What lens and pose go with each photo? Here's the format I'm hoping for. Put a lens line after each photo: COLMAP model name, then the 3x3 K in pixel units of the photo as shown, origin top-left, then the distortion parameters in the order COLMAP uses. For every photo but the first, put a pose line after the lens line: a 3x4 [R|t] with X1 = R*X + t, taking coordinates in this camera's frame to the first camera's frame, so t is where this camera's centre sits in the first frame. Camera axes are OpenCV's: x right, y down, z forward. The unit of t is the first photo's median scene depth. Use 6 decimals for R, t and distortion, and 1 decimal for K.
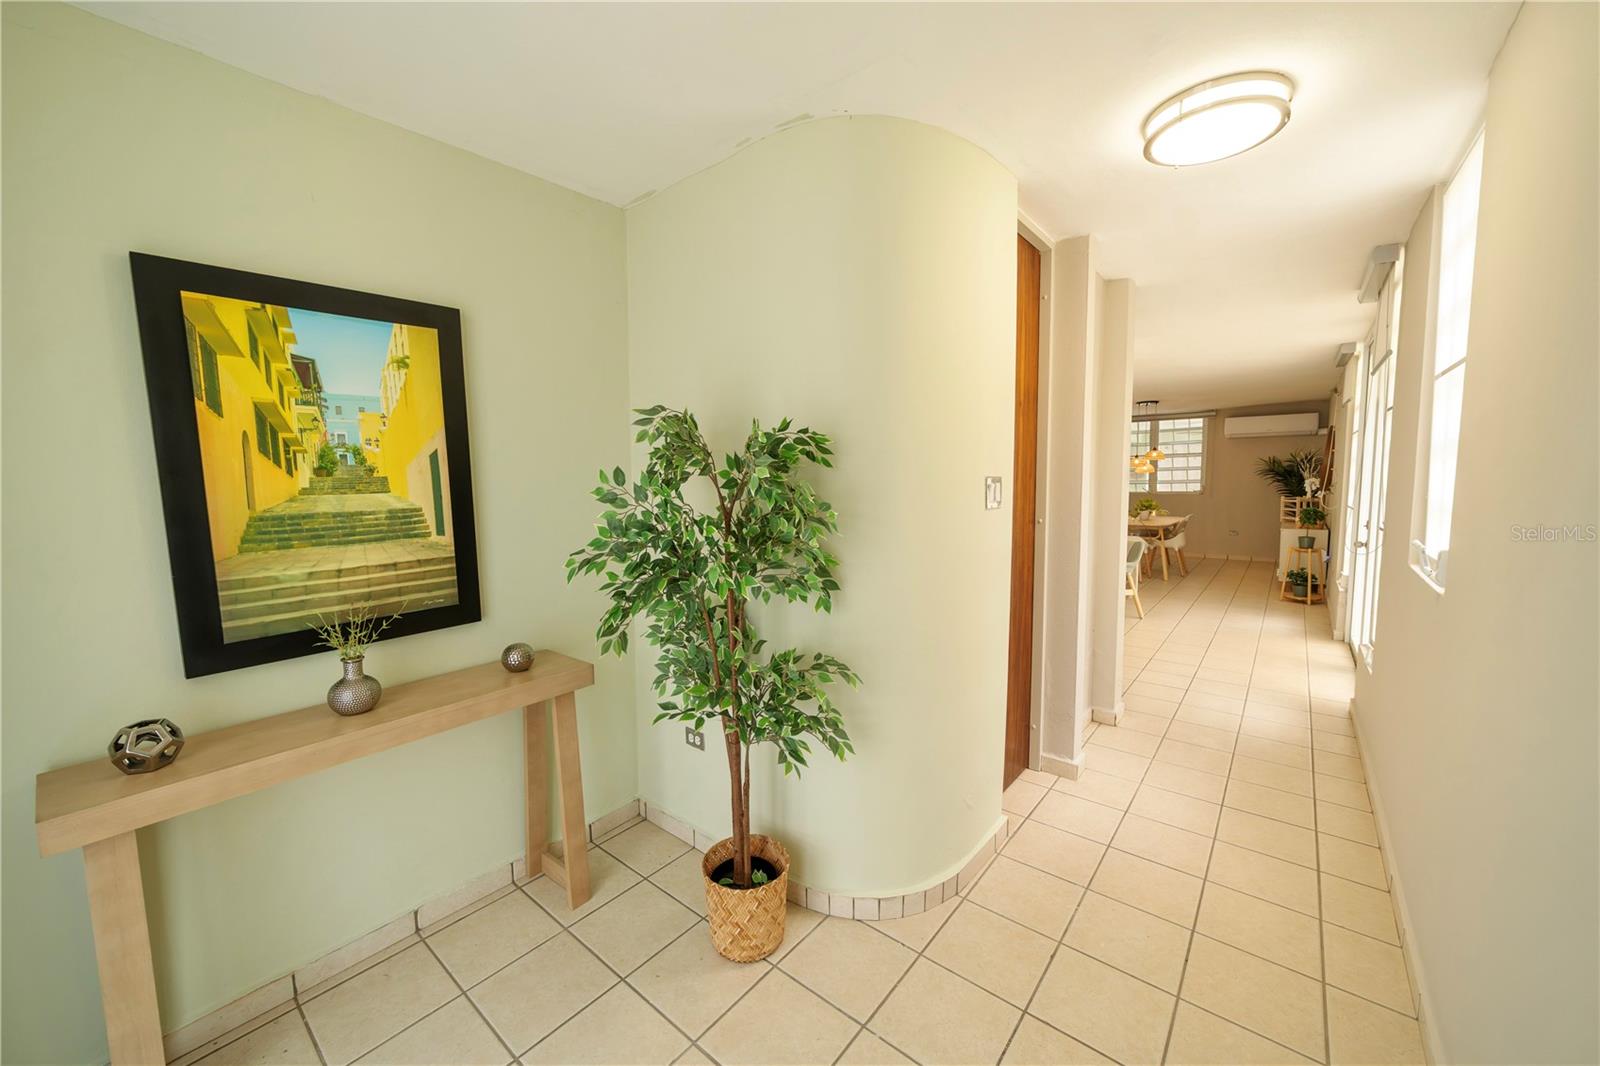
lens RADIAL K [[606.4, 0, 800.0], [0, 606.4, 533.0], [0, 0, 1]] dist [-0.000043, -0.000003]
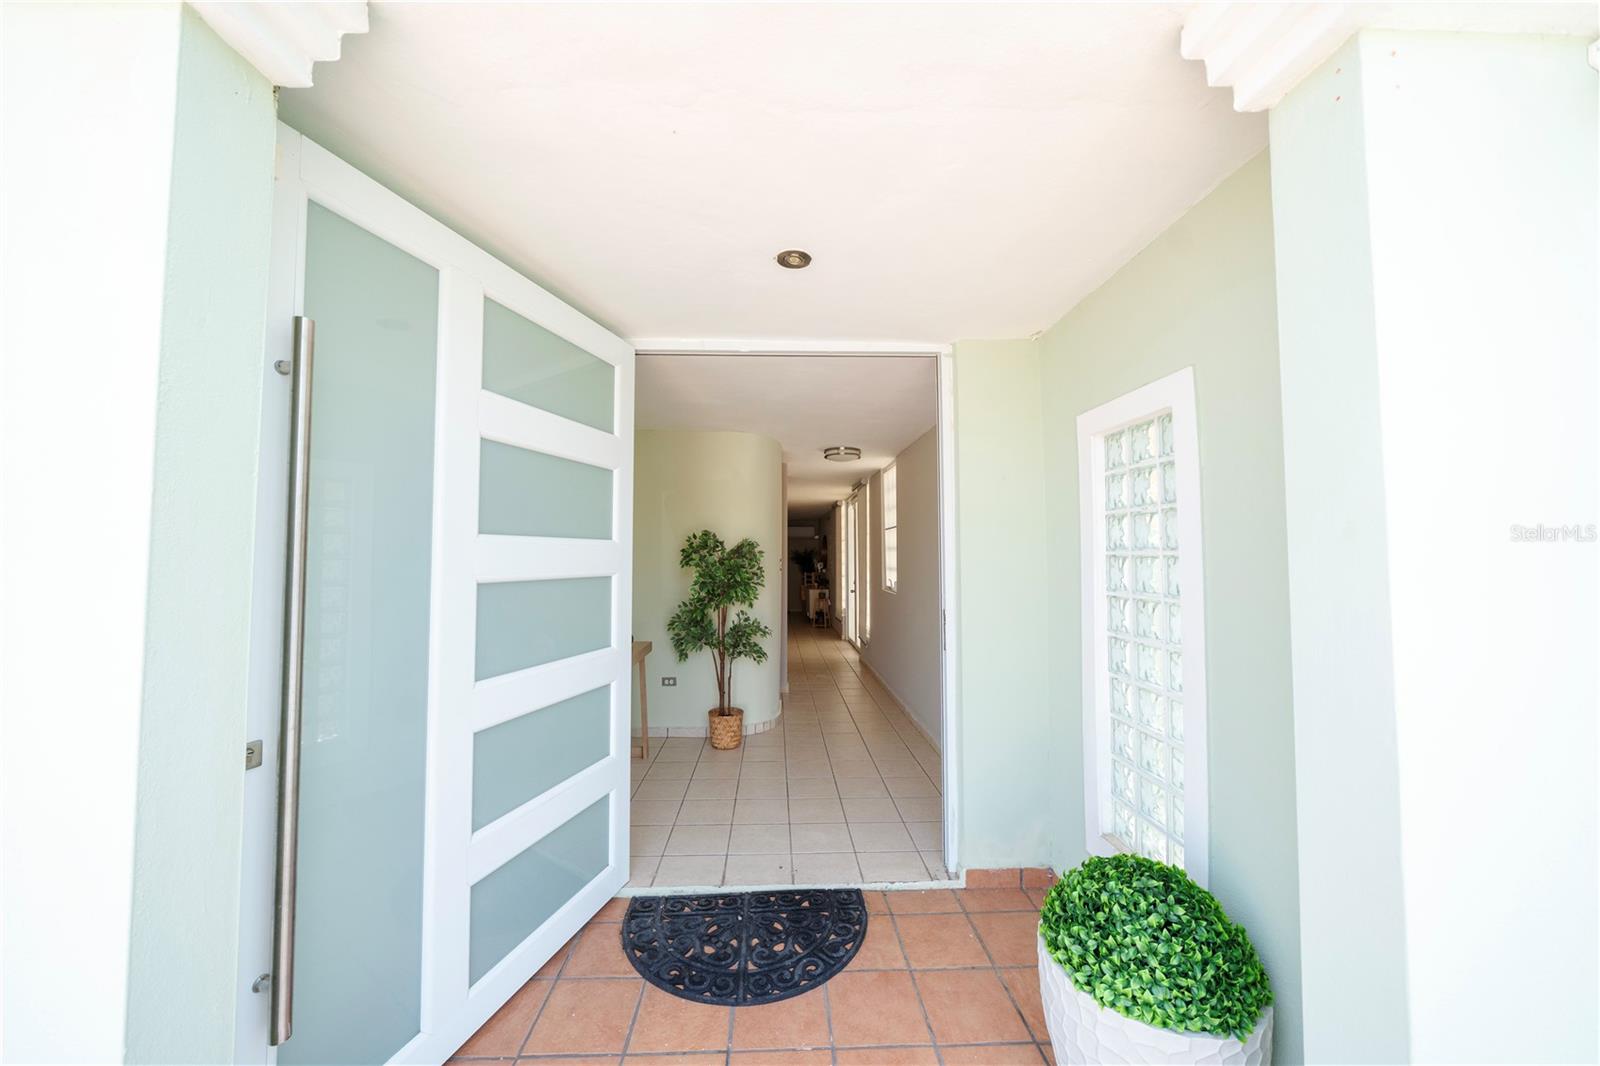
lens RADIAL K [[551.2, 0, 793.0], [0, 551.2, 530.6], [0, 0, 1]] dist [-0.010374, 0.000174]
pose [[0.750120, 0.049140, 0.659474, -0.485170], [0.047815, 0.990595, -0.128200, 0.038050], [-0.659571, 0.127698, 0.740715, -0.320443]]
